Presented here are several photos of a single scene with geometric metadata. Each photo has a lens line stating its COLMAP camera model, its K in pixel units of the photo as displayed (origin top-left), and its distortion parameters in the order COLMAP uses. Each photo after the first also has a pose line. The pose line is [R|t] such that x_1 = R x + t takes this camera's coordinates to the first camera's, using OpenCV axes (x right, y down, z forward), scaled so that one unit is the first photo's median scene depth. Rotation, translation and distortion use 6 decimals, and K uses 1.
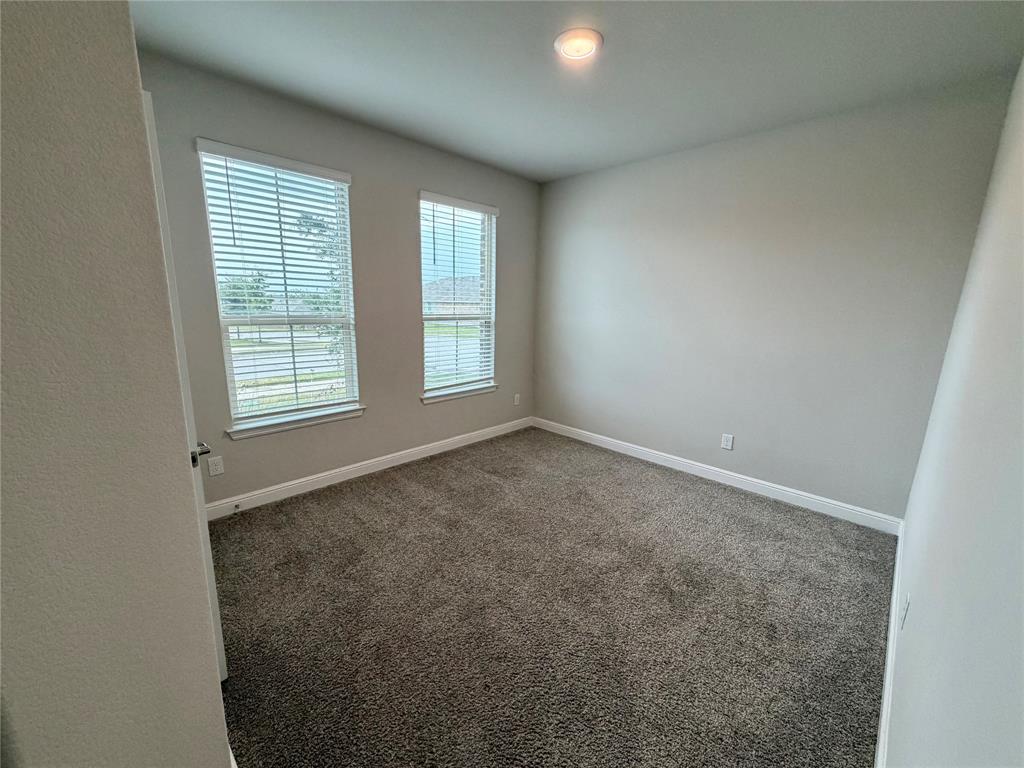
lens RADIAL K [[409.9, 0, 508.4], [0, 409.9, 383.3], [0, 0, 1]] dist [0.000843, -0.000200]
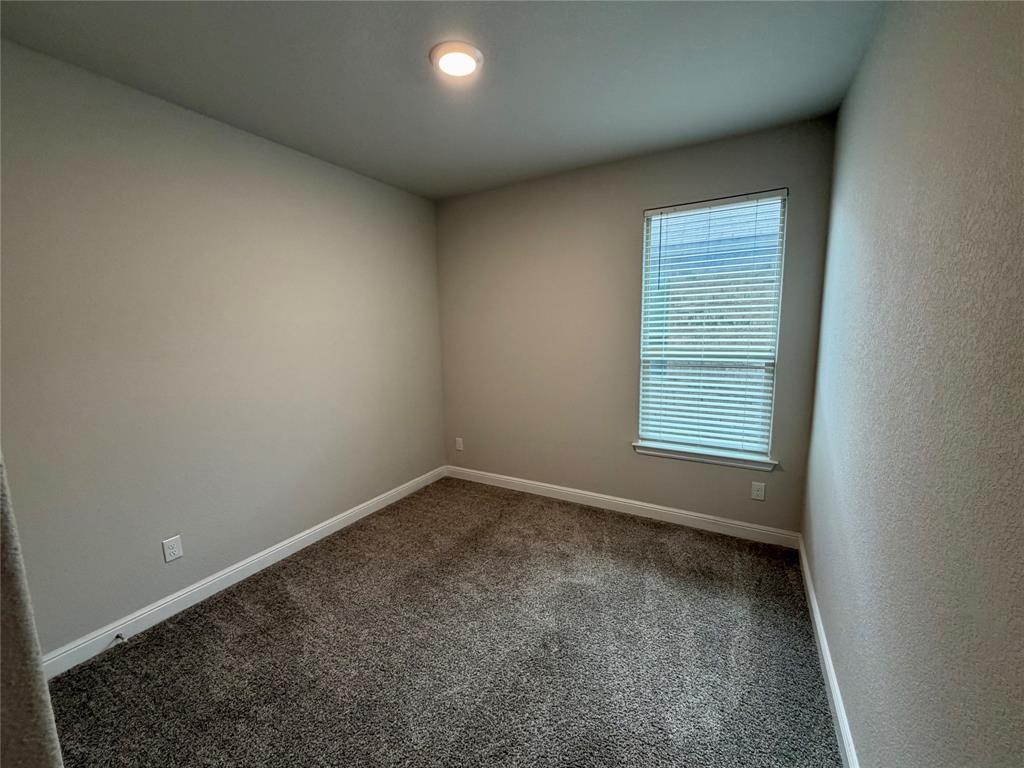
lens RADIAL K [[408.0, 0, 510.4], [0, 408.0, 384.2], [0, 0, 1]] dist [0.000679, 0.000269]
pose [[0.257636, 0.101092, -0.960939, 0.543334], [-0.170337, 0.983688, 0.057816, -0.097900], [0.951109, 0.148788, 0.270654, 0.503182]]
